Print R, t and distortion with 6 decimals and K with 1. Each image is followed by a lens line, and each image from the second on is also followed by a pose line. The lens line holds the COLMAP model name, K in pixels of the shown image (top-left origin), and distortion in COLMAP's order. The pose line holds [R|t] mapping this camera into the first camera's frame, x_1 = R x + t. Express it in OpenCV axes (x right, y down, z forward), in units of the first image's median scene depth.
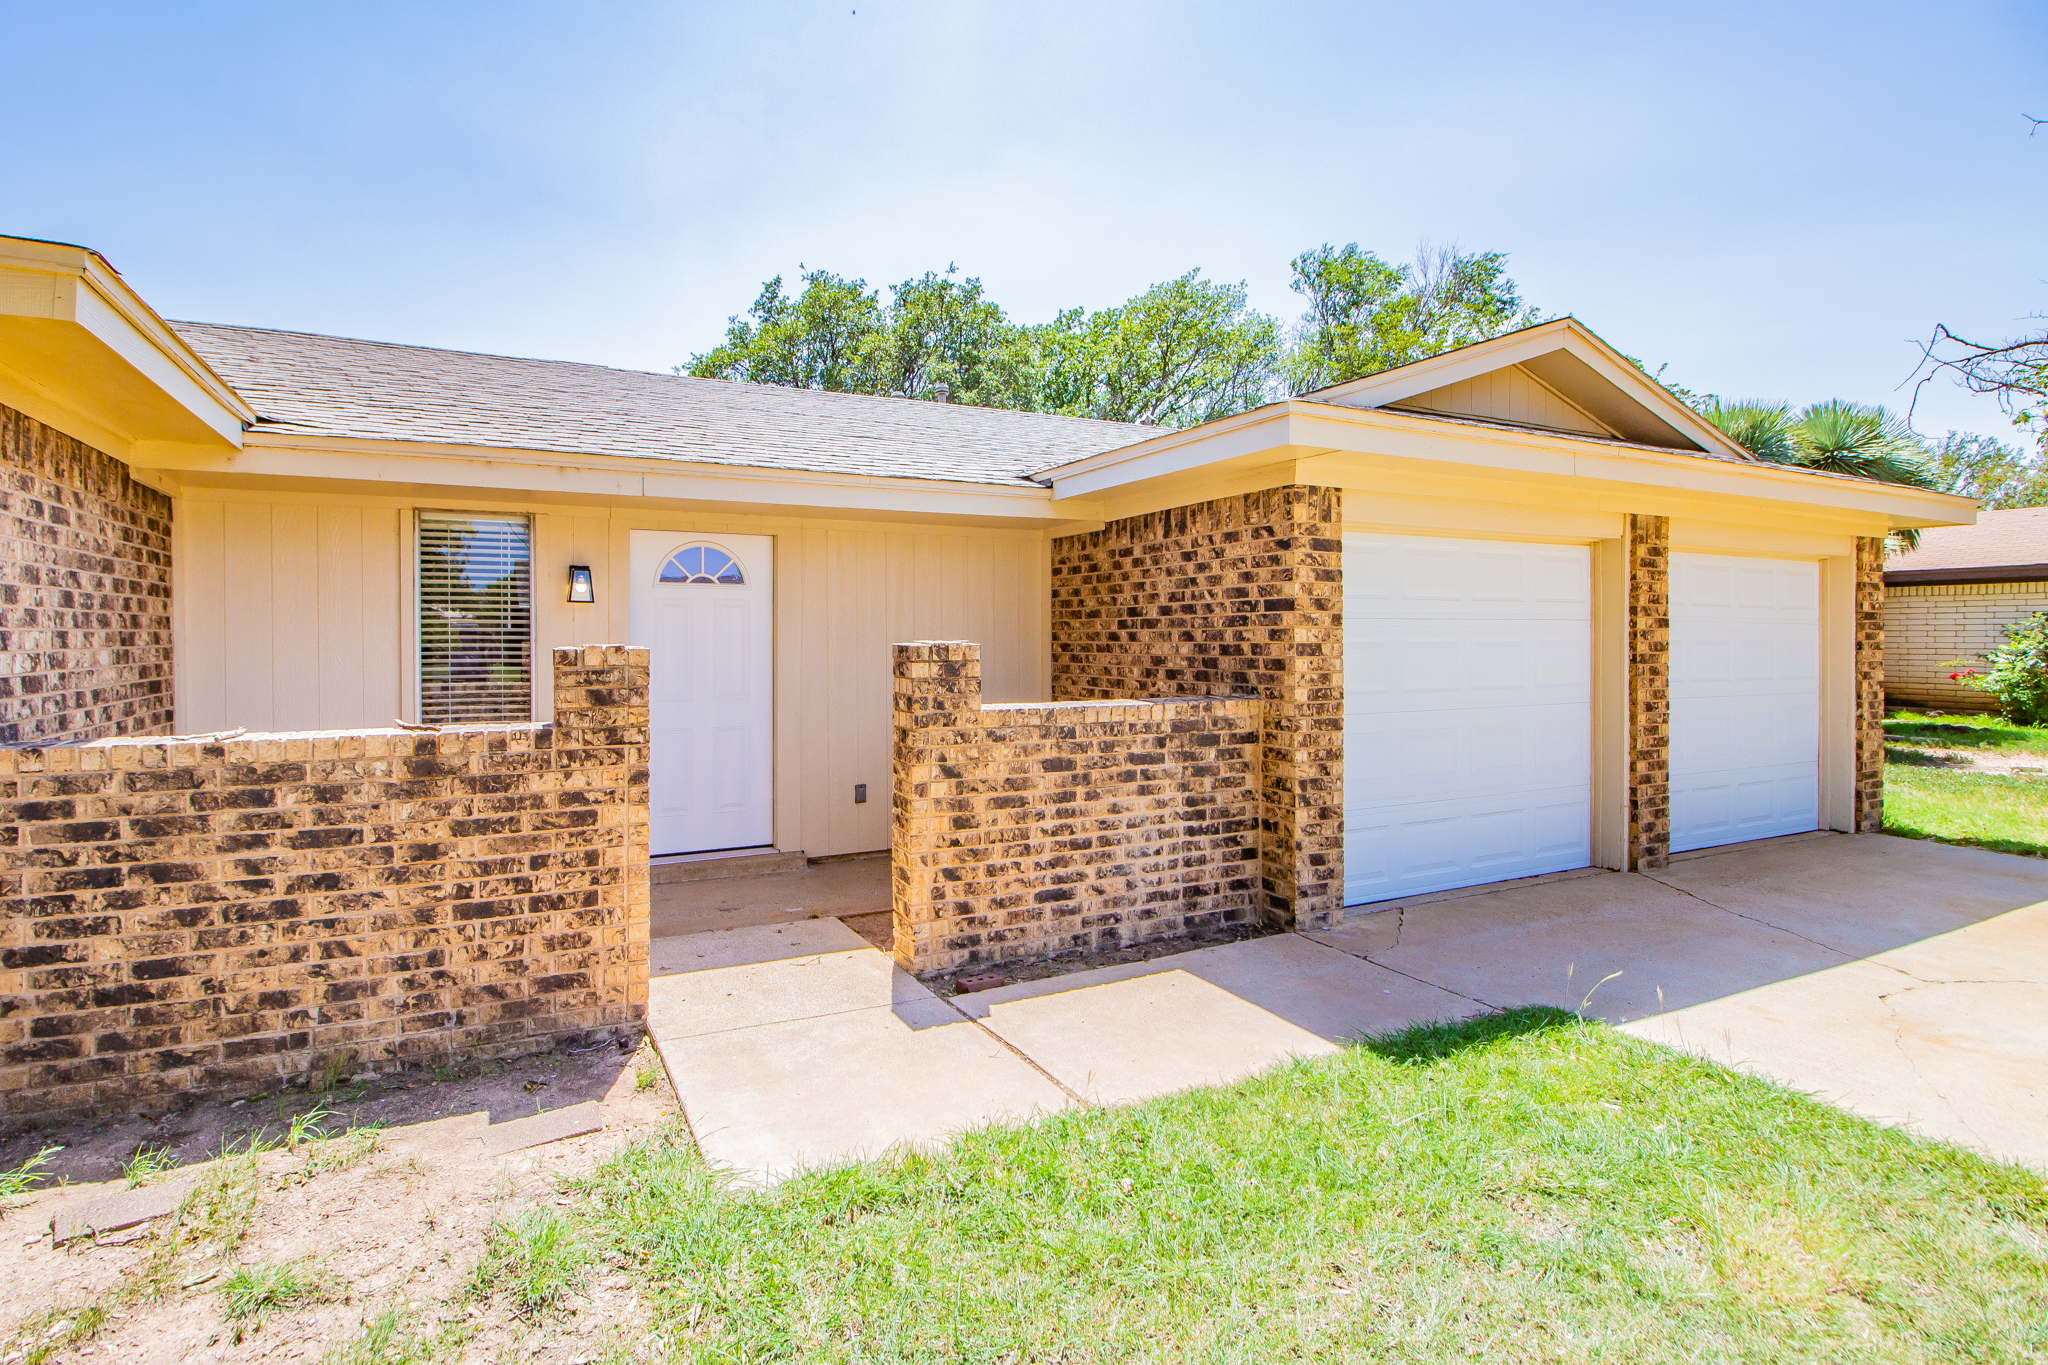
lens RADIAL K [[970.4, 0, 1012.9], [0, 970.4, 658.4], [0, 0, 1]] dist [0.000998, -0.012874]
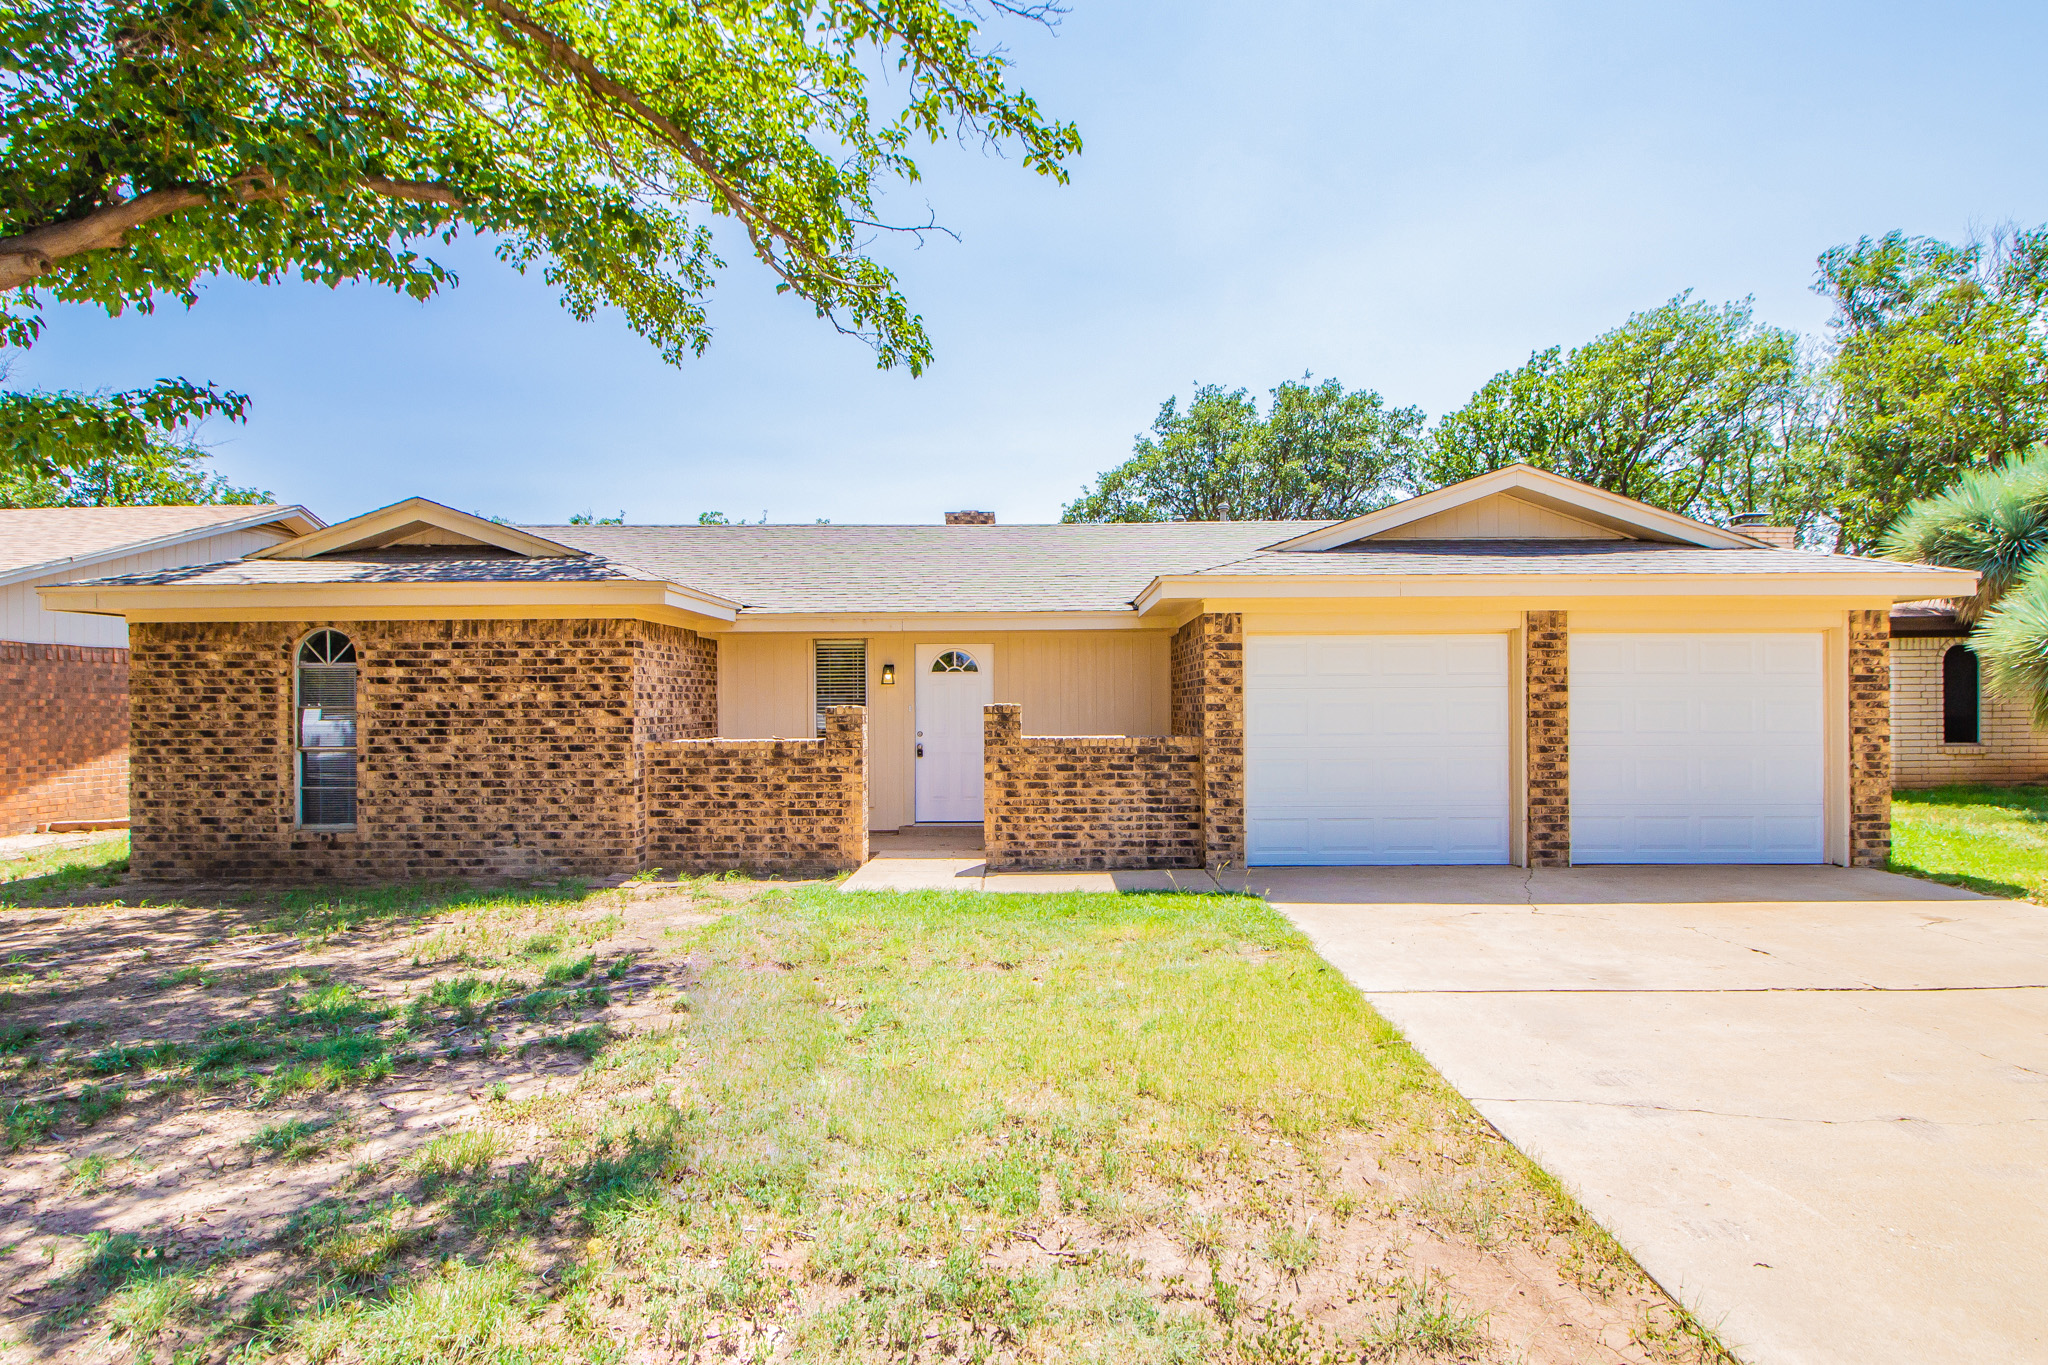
lens RADIAL K [[960.4, 0, 1076.2], [0, 960.4, 725.1], [0, 0, 1]] dist [-0.013215, -0.000135]
pose [[0.910976, 0.005217, -0.412427, 0.818709], [-0.003995, 0.999985, 0.003824, 0.017551], [0.412440, -0.001836, 0.910983, -0.693639]]
